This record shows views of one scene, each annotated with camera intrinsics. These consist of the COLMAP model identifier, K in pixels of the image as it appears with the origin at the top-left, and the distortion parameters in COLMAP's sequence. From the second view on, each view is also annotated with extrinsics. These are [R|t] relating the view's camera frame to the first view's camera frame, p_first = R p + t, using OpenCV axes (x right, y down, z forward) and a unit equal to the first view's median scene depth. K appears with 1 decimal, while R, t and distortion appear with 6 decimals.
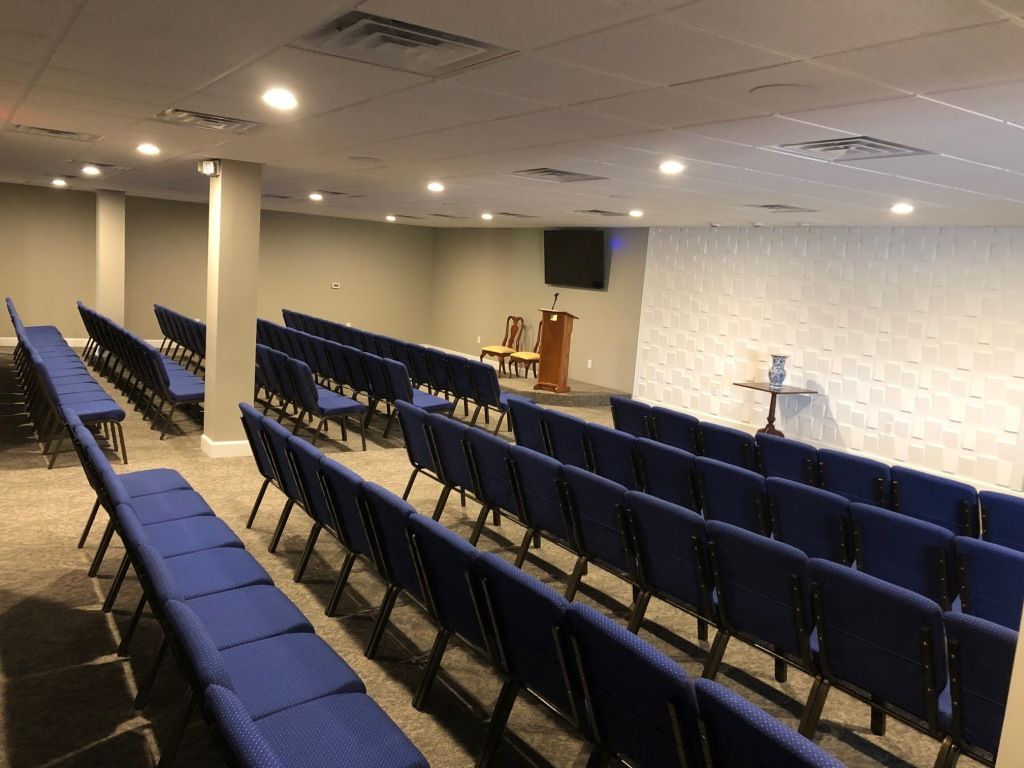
lens RADIAL K [[840.2, 0, 512.1], [0, 840.2, 375.1], [0, 0, 1]] dist [0.043570, -0.049242]
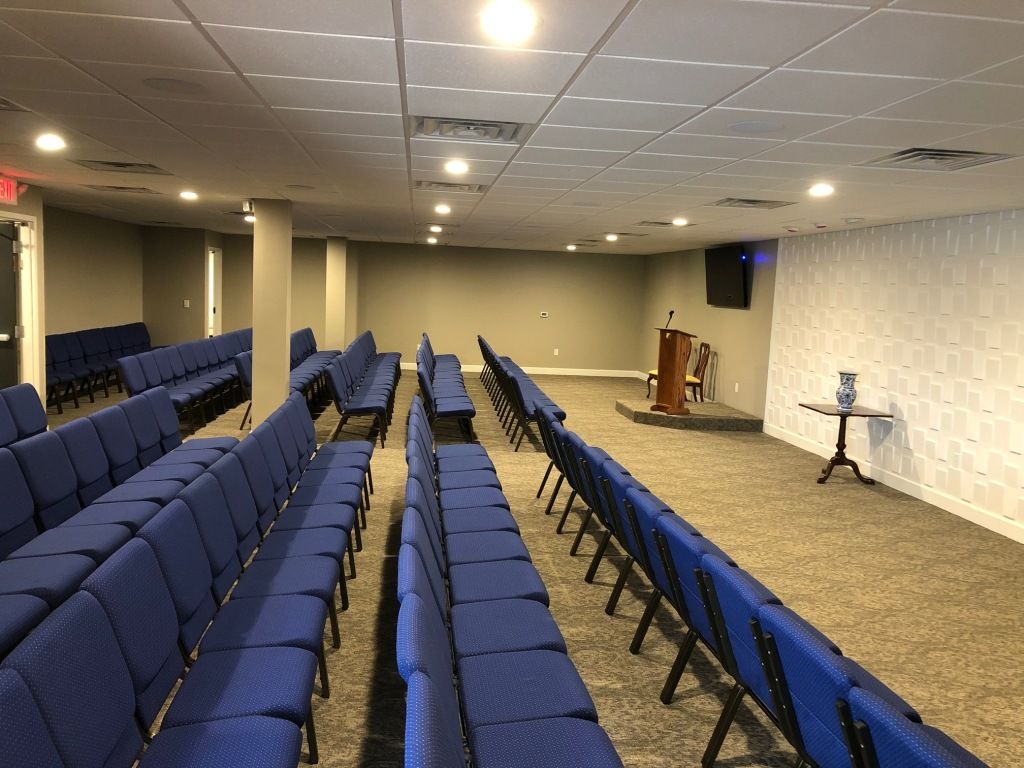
lens RADIAL K [[840.2, 0, 512.1], [0, 840.2, 375.1], [0, 0, 1]] dist [0.043570, -0.049242]
pose [[0.886562, 0.015208, -0.462360, 0.410184], [-0.038926, 0.998367, -0.041801, 0.028973], [0.460969, 0.055057, 0.885706, 0.066248]]
